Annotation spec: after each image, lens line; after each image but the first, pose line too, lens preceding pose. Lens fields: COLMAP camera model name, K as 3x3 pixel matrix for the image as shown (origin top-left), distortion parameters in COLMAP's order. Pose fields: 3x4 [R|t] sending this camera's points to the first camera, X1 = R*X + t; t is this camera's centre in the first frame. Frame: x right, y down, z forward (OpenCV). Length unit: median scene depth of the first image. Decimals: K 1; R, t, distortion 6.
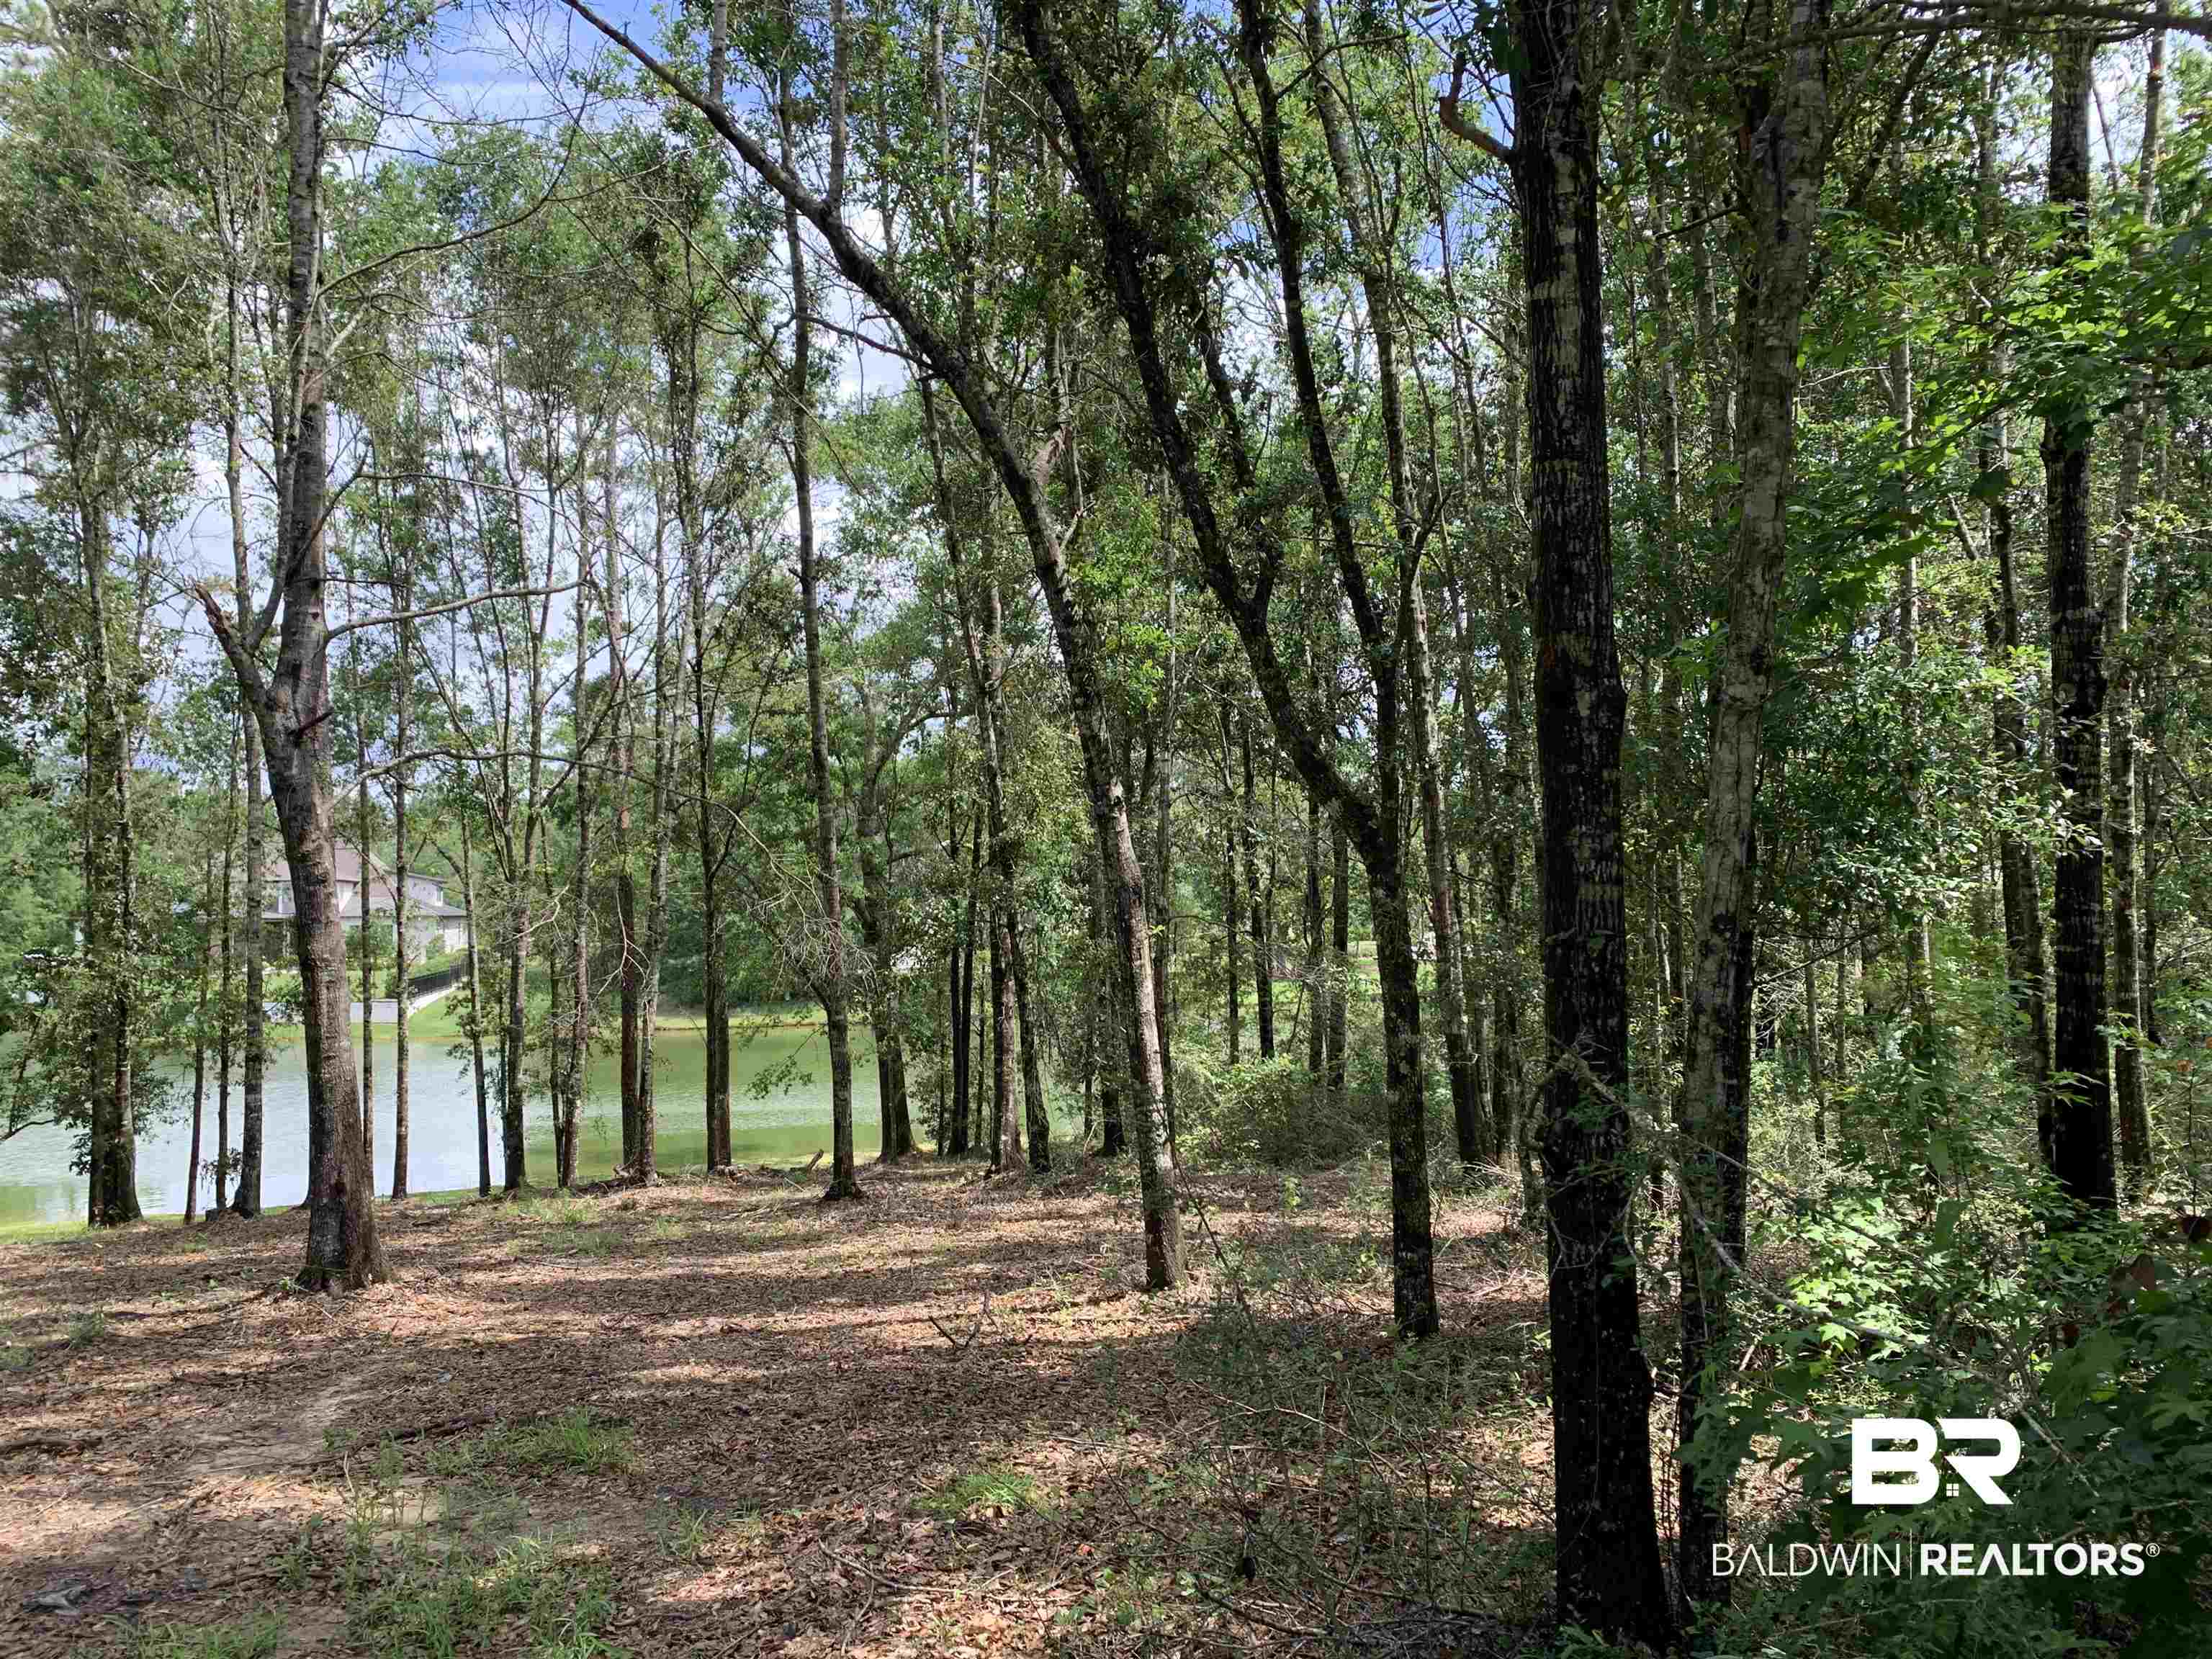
lens RADIAL K [[1691.5, 0, 1106.0], [0, 1691.5, 829.5], [0, 0, 1]] dist [0.026682, -0.018020]
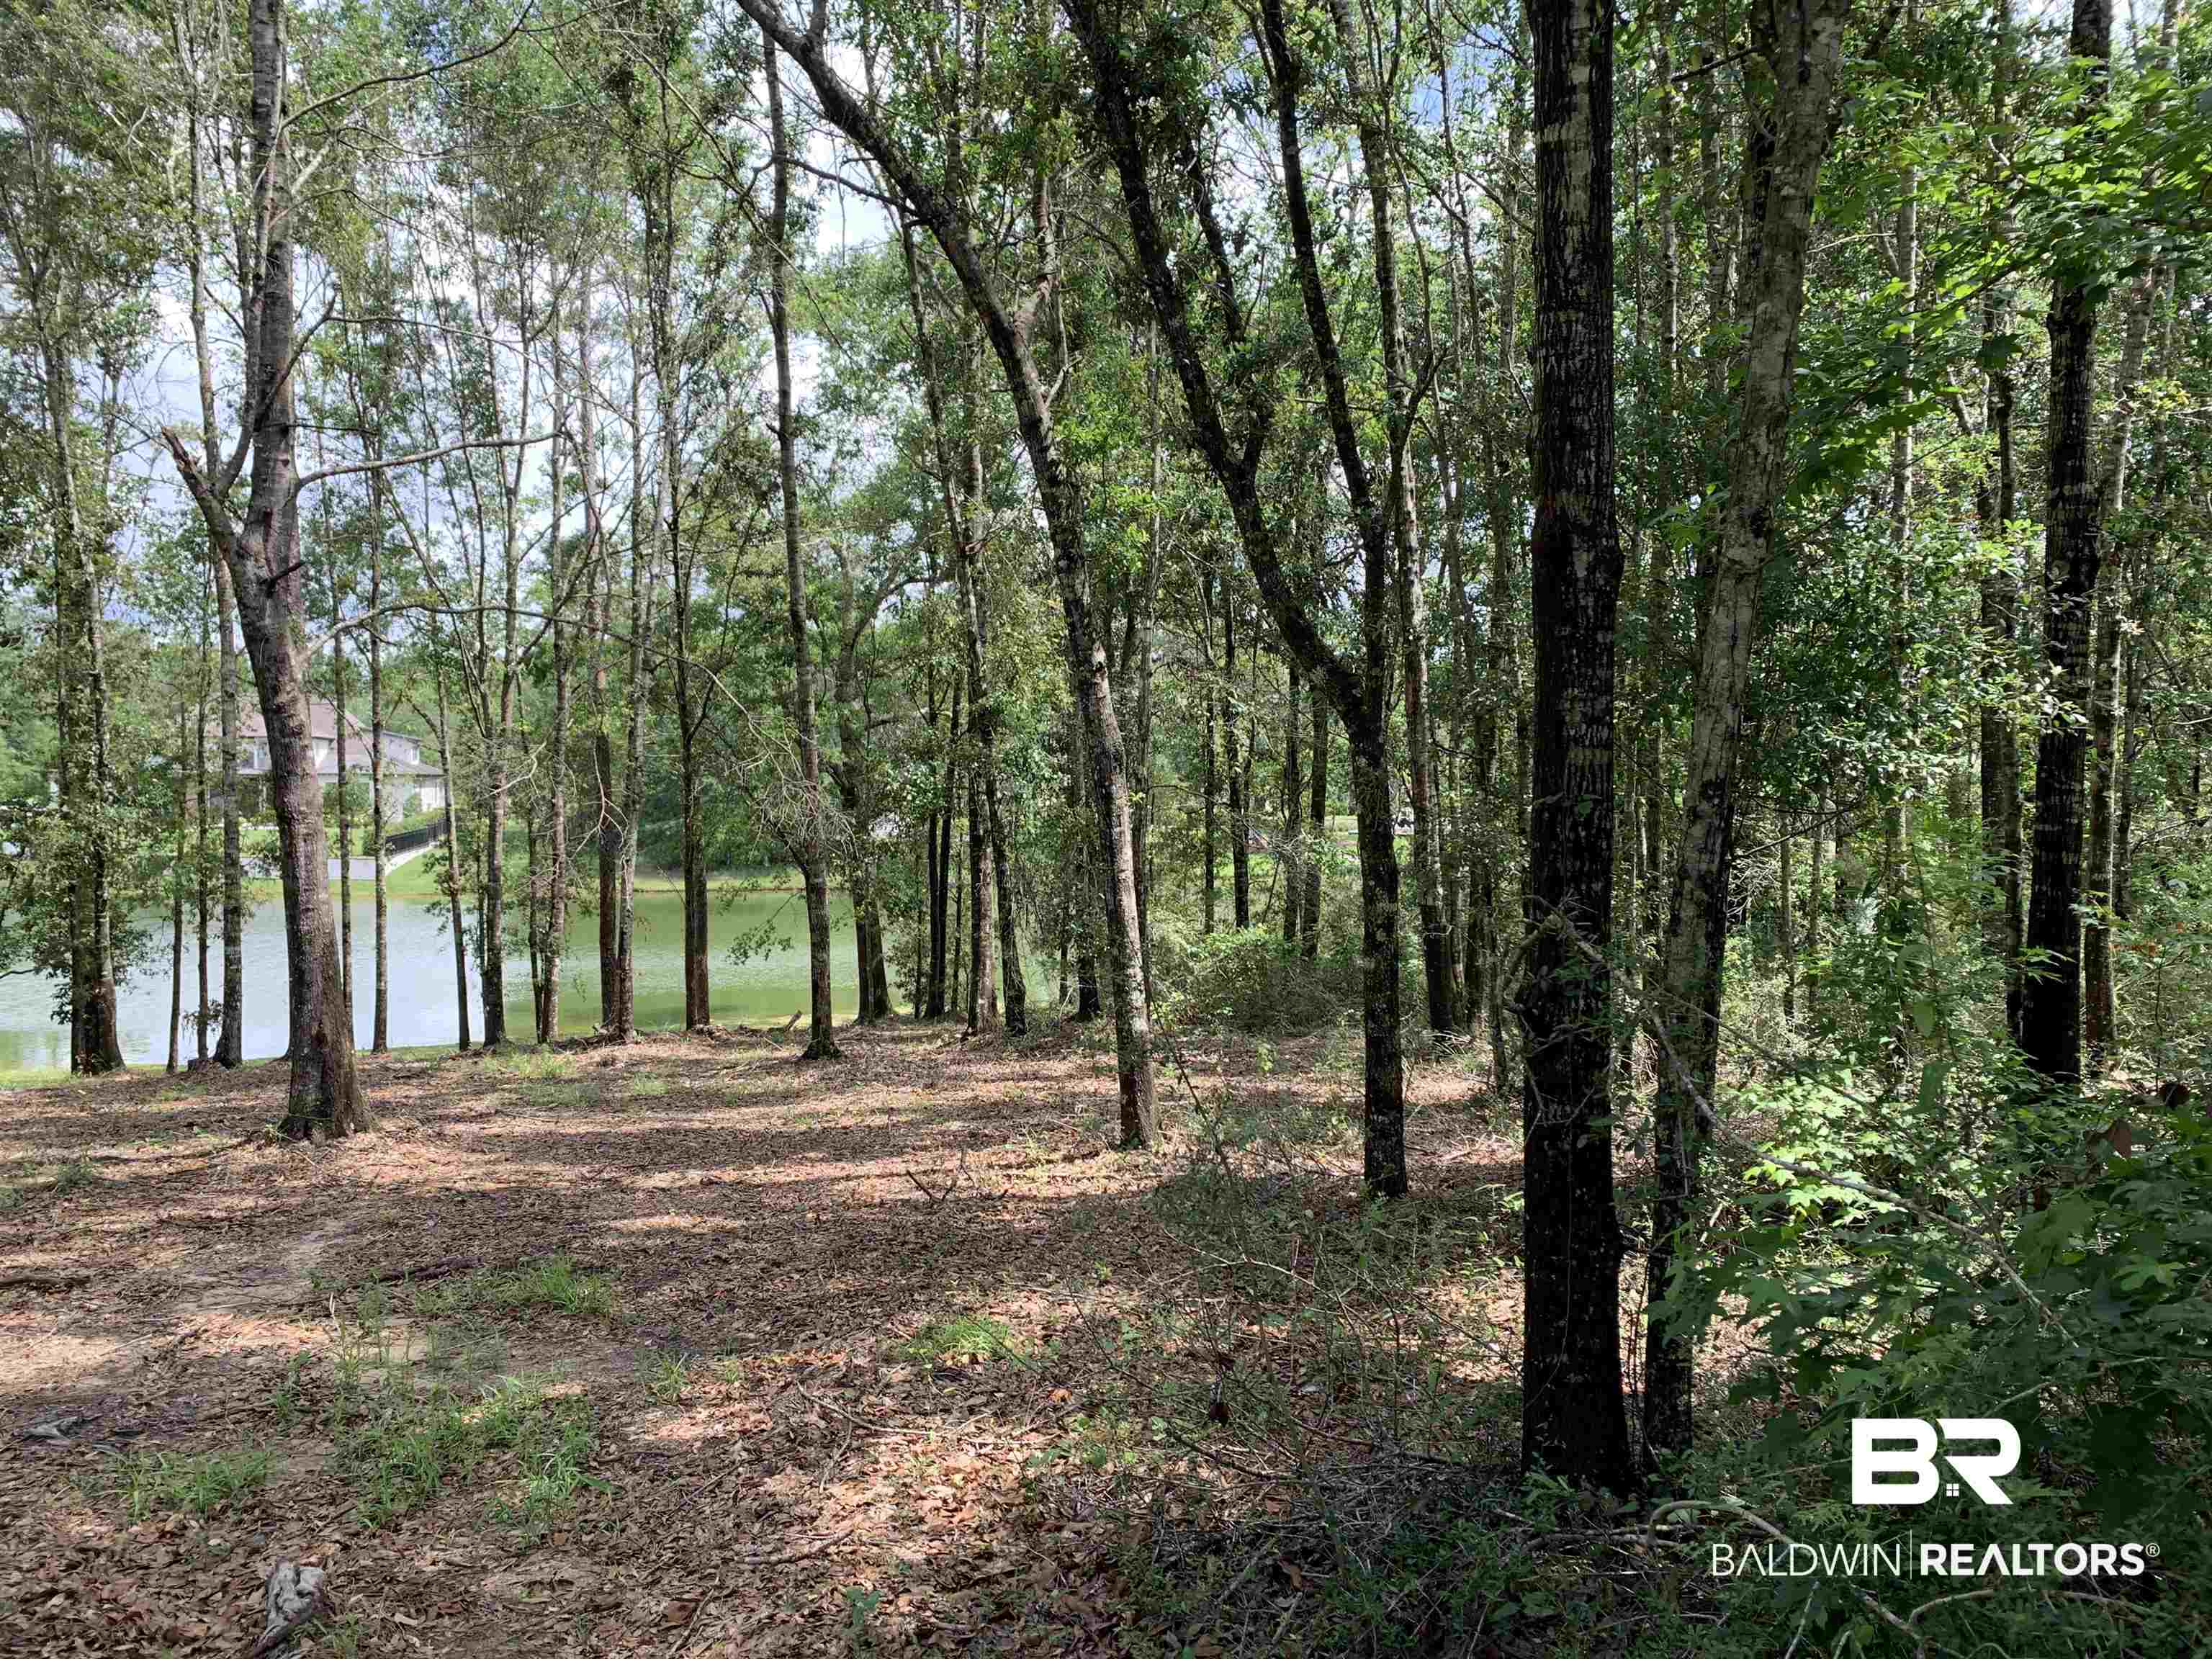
lens RADIAL K [[1694.6, 0, 1092.8], [0, 1694.6, 818.7], [0, 0, 1]] dist [0.019935, -0.008844]
pose [[0.999867, 0.015311, 0.005612, -0.000763], [-0.015668, 0.997396, 0.070403, 0.001524], [-0.004519, -0.070481, 0.997503, 0.001693]]
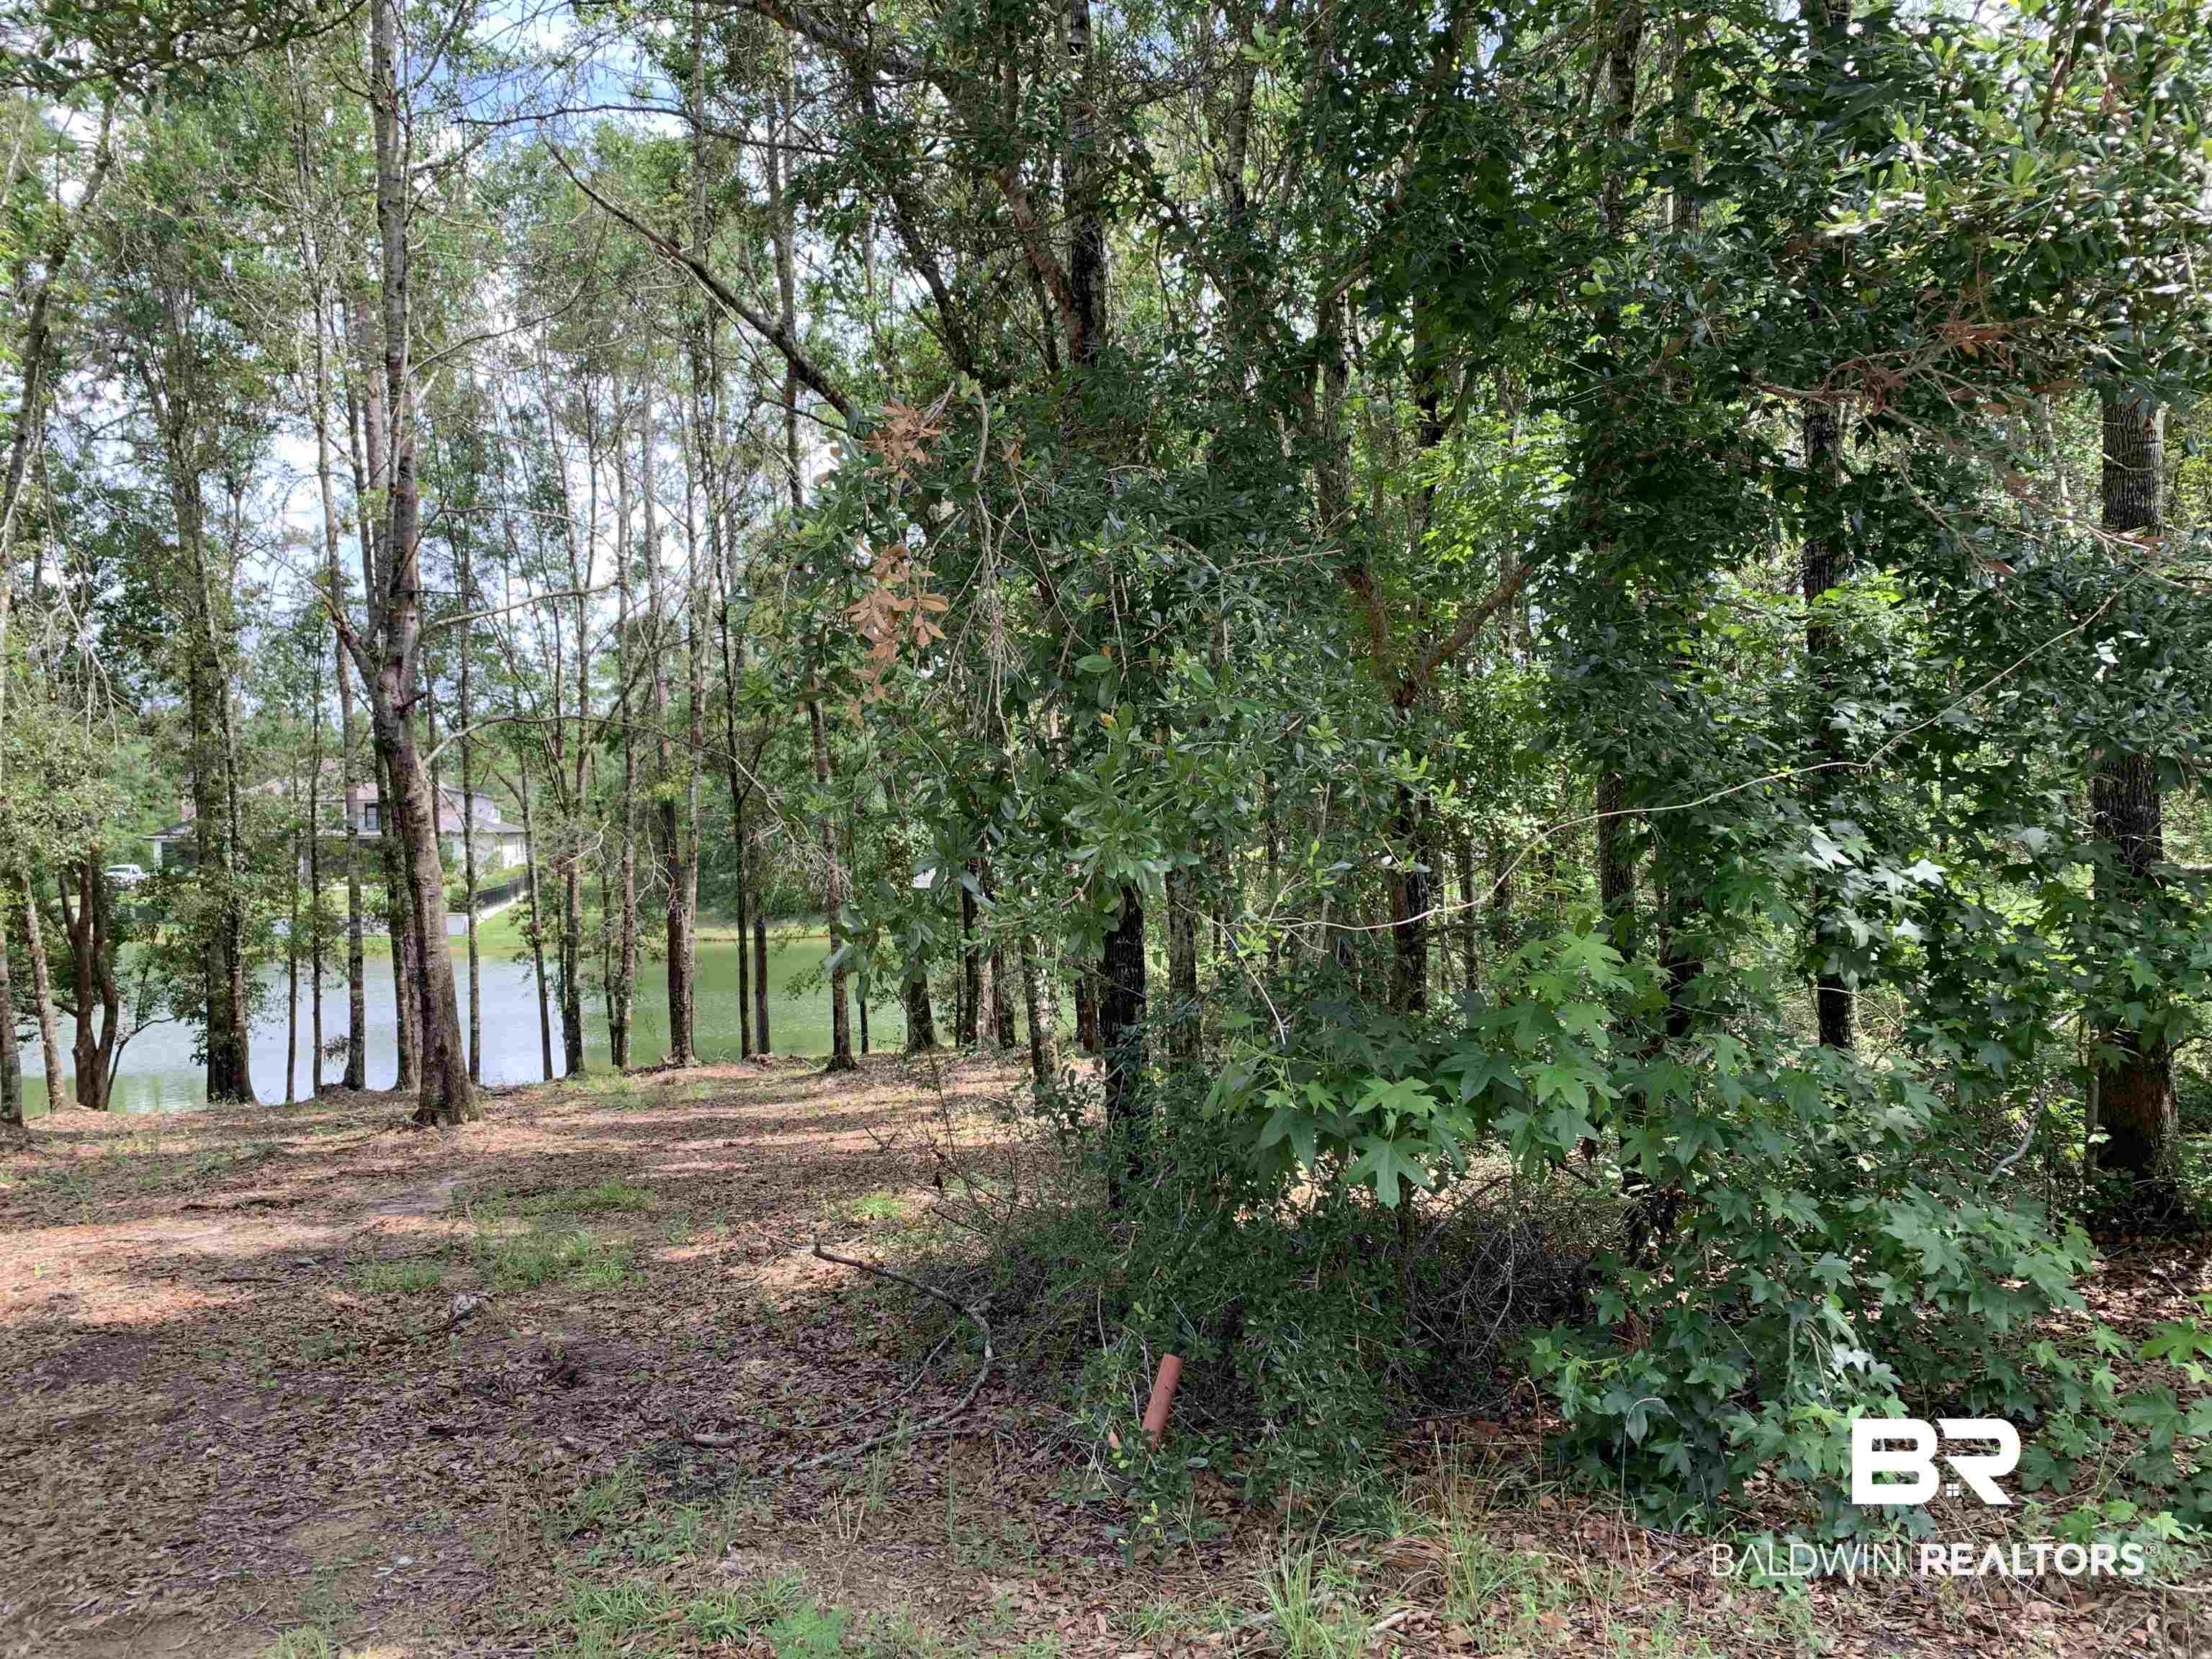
lens RADIAL K [[1691.5, 0, 1106.0], [0, 1691.5, 829.5], [0, 0, 1]] dist [0.026682, -0.018020]
pose [[0.999563, -0.007239, -0.028644, 0.053465], [0.008726, 0.998602, 0.052129, -0.012944], [0.028227, -0.052356, 0.998229, -0.150372]]
